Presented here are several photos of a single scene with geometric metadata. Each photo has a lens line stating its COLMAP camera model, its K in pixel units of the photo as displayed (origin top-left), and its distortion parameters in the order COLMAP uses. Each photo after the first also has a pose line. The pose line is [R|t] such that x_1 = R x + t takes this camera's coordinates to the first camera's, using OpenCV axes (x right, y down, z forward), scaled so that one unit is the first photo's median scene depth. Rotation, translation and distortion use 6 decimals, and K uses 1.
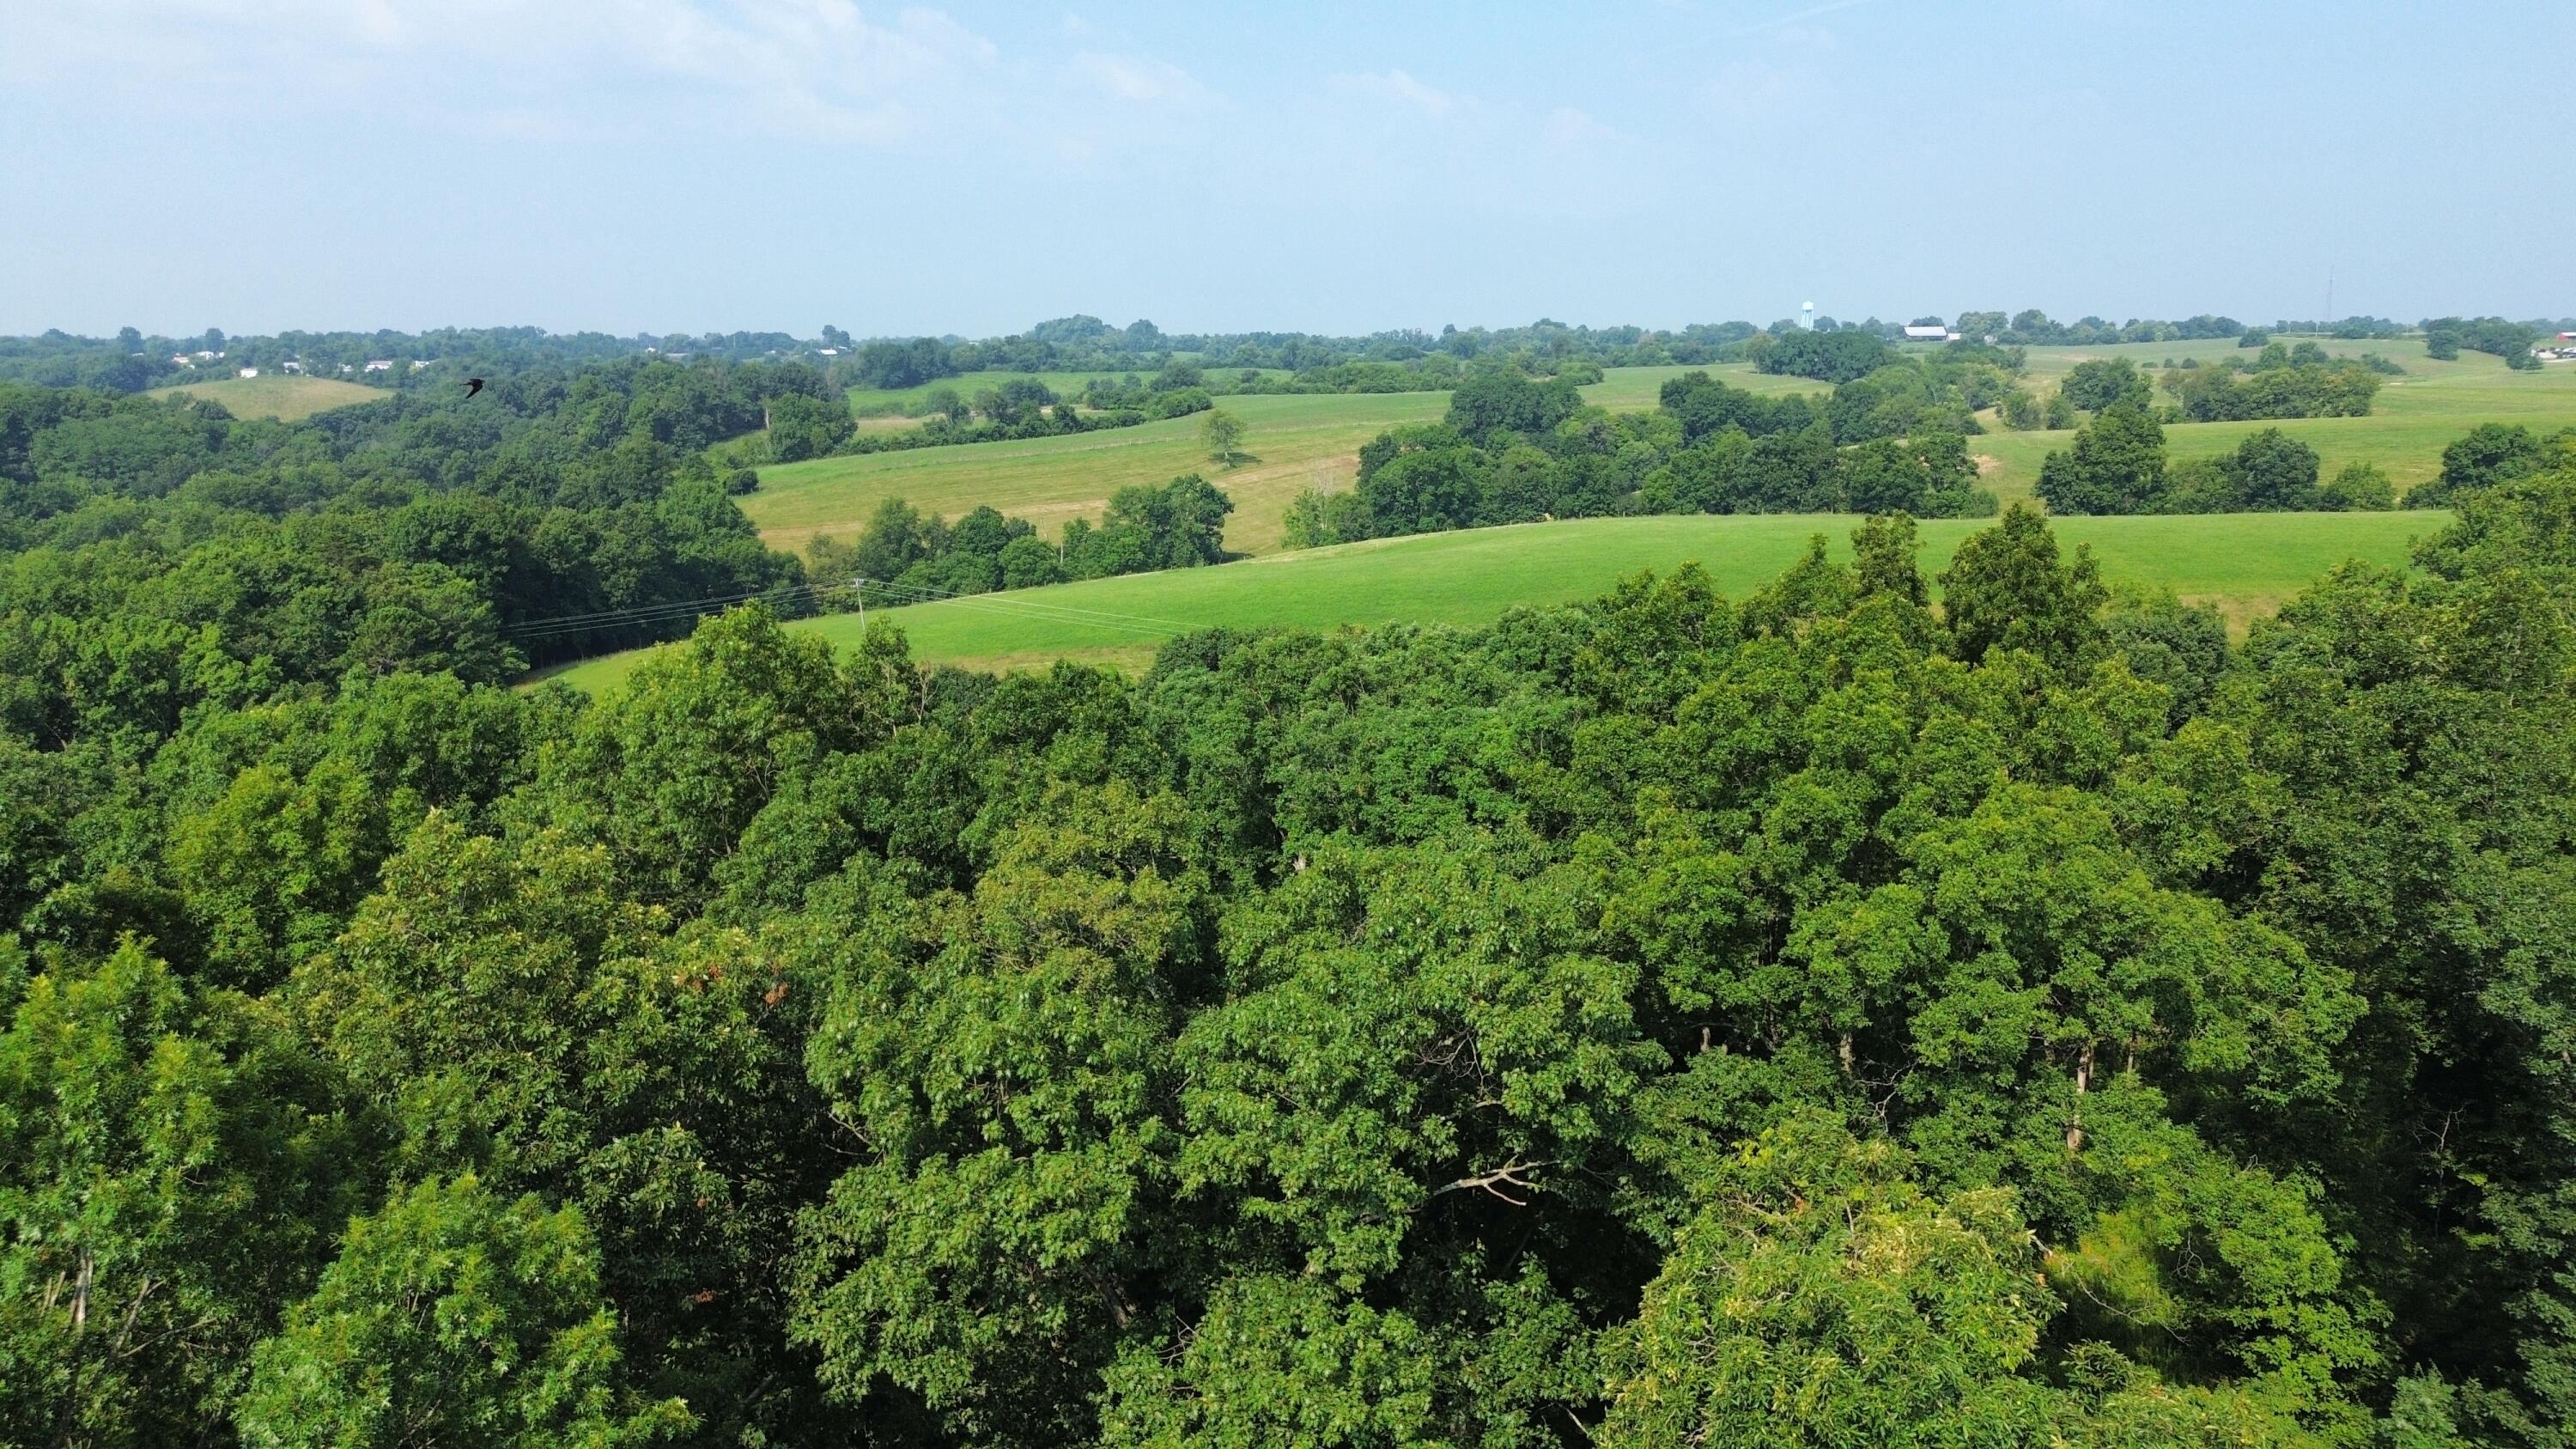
lens RADIAL K [[1824.0, 0, 1302.0], [0, 1824.0, 720.2], [0, 0, 1]] dist [0.073336, -0.067363]
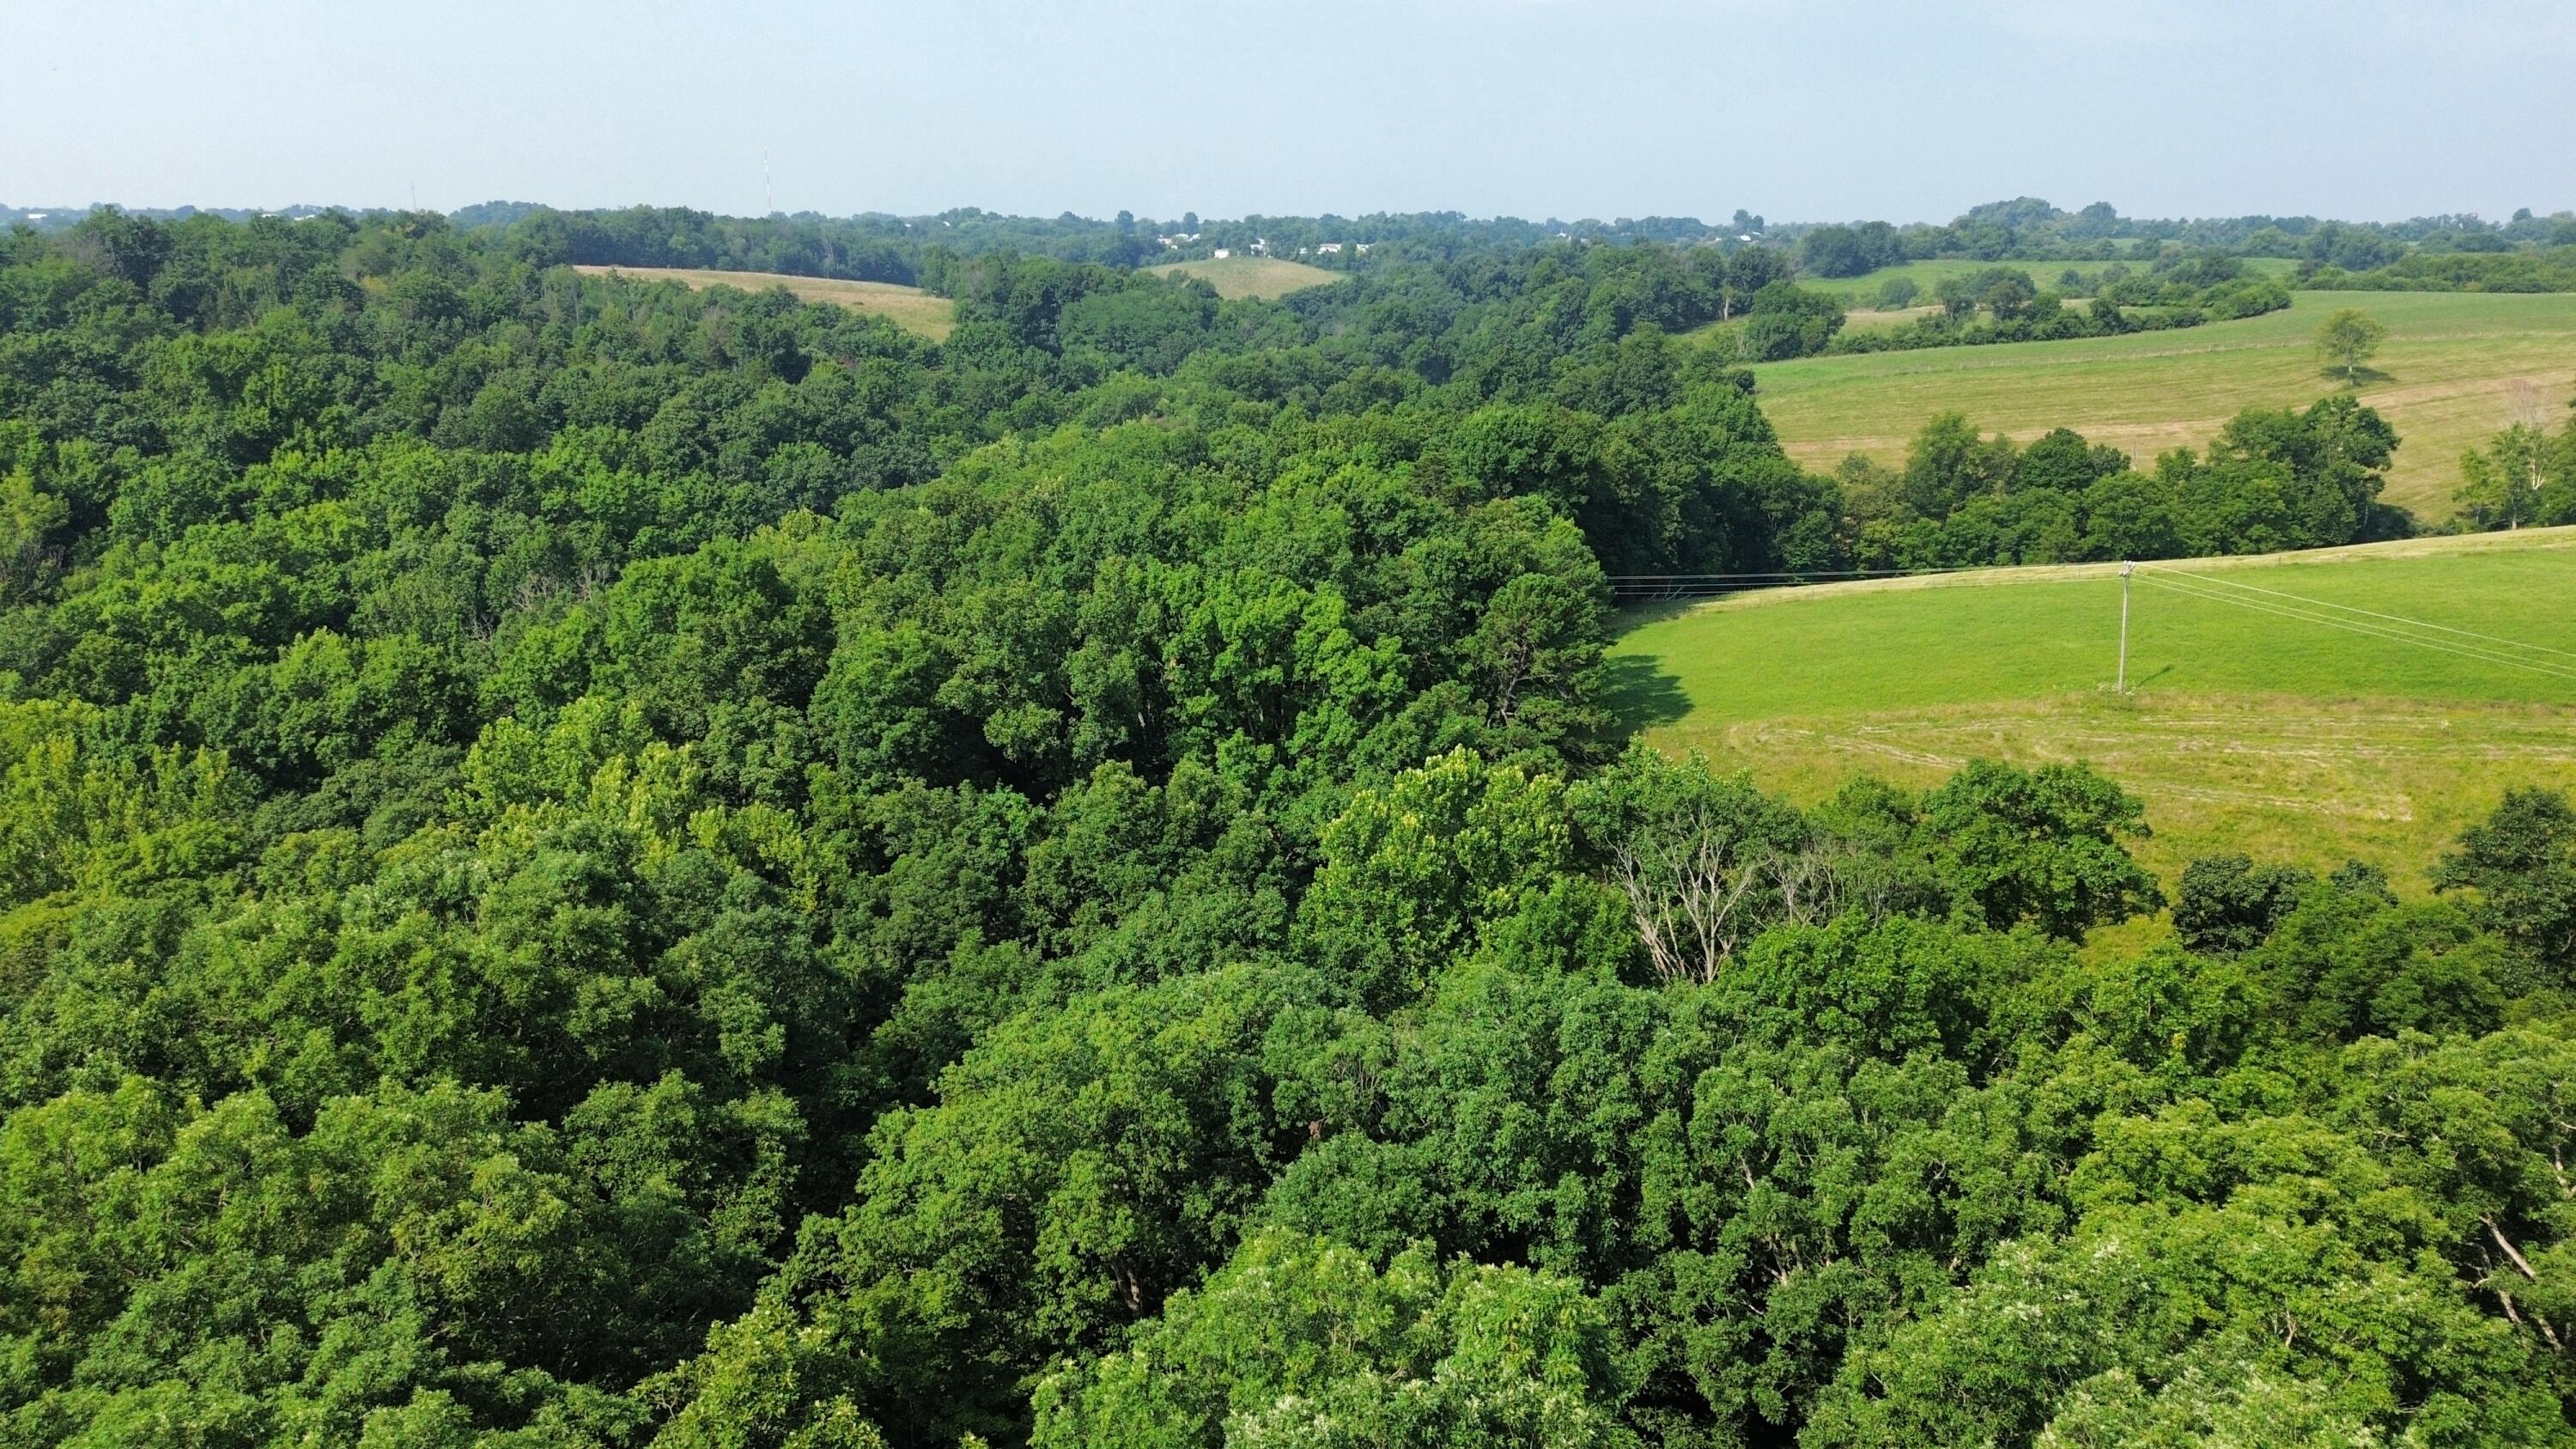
lens RADIAL K [[1824.0, 0, 1292.3], [0, 1824.0, 706.9], [0, 0, 1]] dist [0.073336, -0.067363]
pose [[0.896420, 0.123470, -0.425659, -0.088177], [-0.101733, 0.992091, 0.073527, -0.017142], [0.431371, -0.022607, 0.901891, 0.104720]]
